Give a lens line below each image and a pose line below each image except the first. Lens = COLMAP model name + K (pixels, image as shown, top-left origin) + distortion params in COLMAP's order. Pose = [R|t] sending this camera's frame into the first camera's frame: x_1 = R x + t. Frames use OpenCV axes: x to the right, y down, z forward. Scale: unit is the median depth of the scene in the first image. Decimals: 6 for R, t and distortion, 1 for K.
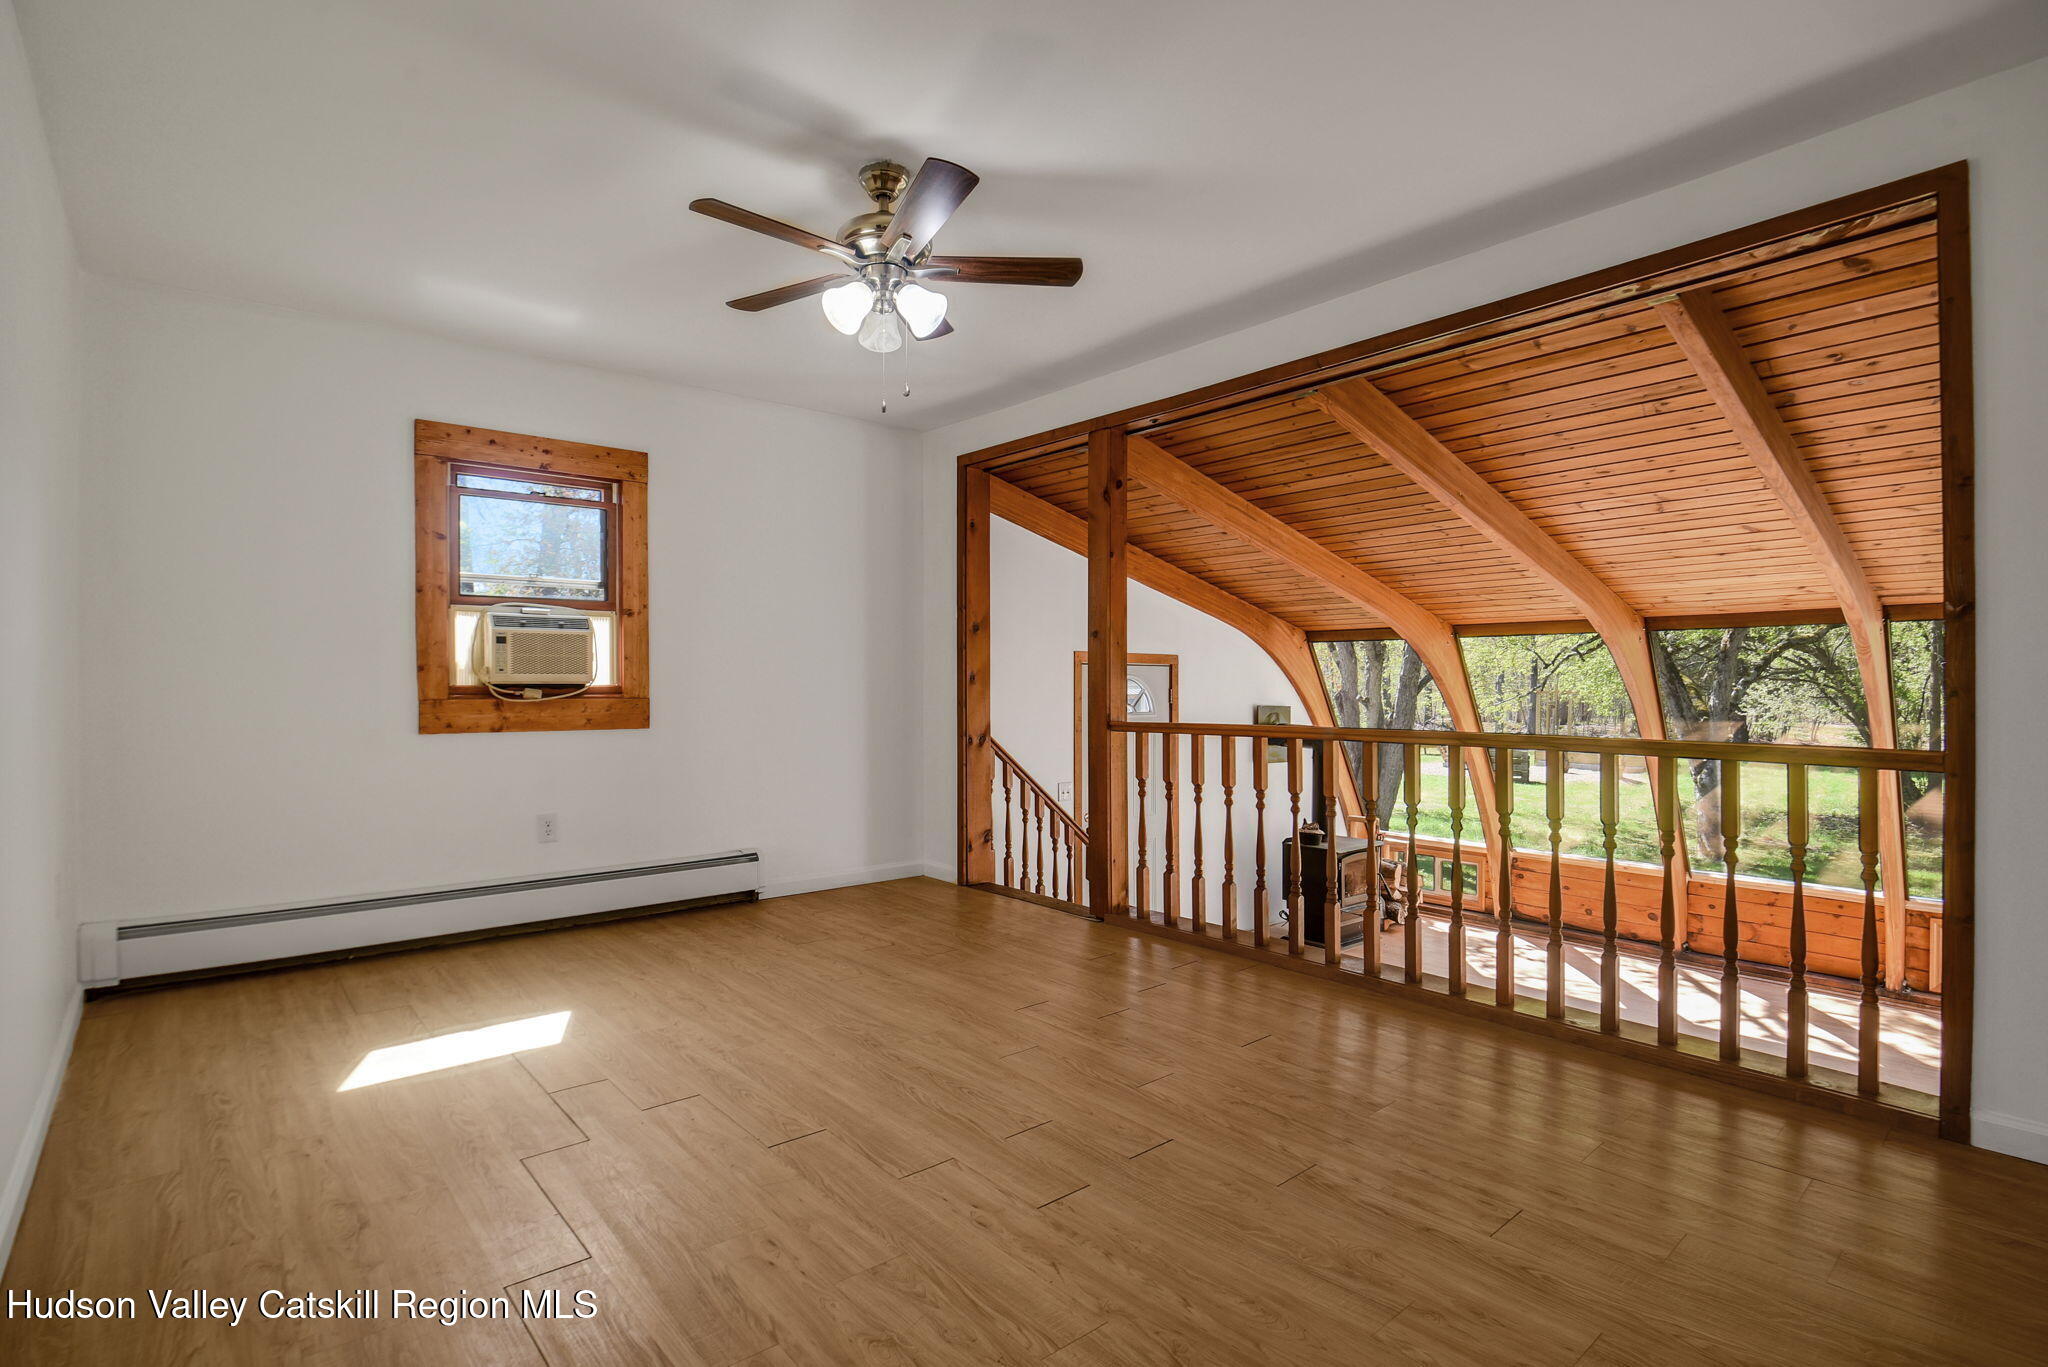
lens RADIAL K [[970.0, 0, 982.3], [0, 970.0, 685.9], [0, 0, 1]] dist [0.017896, -0.026971]
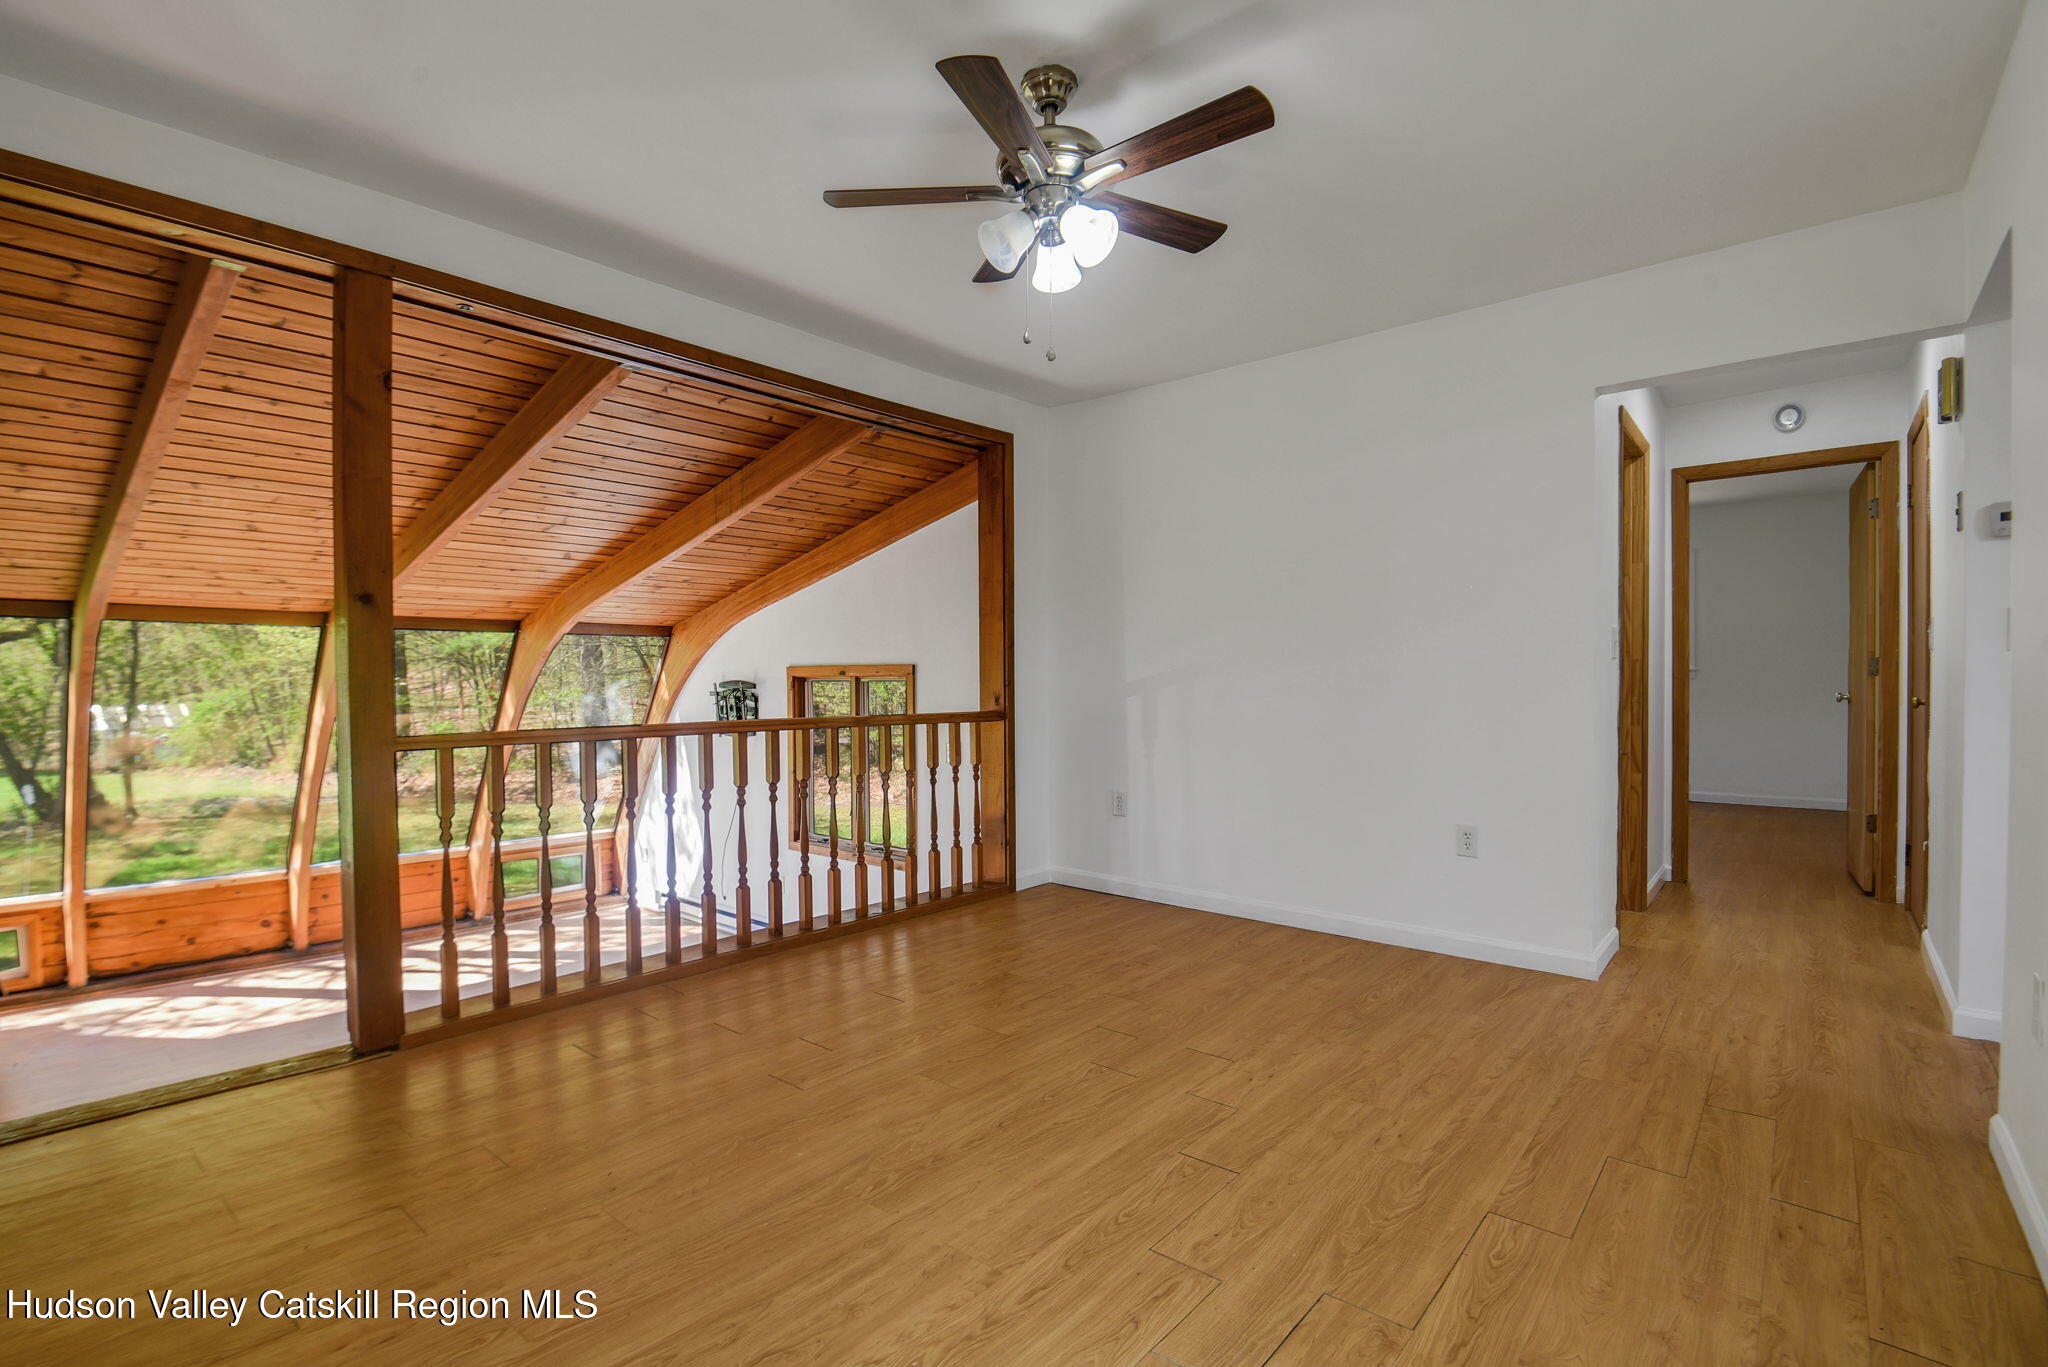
lens RADIAL K [[946.5, 0, 1016.2], [0, 946.5, 674.7], [0, 0, 1]] dist [-0.029526, -0.008597]
pose [[-0.158999, 0.004561, 0.987268, -0.840017], [0.007138, 0.999968, -0.003470, 0.000649], [-0.987253, 0.006496, -0.159027, 1.060964]]
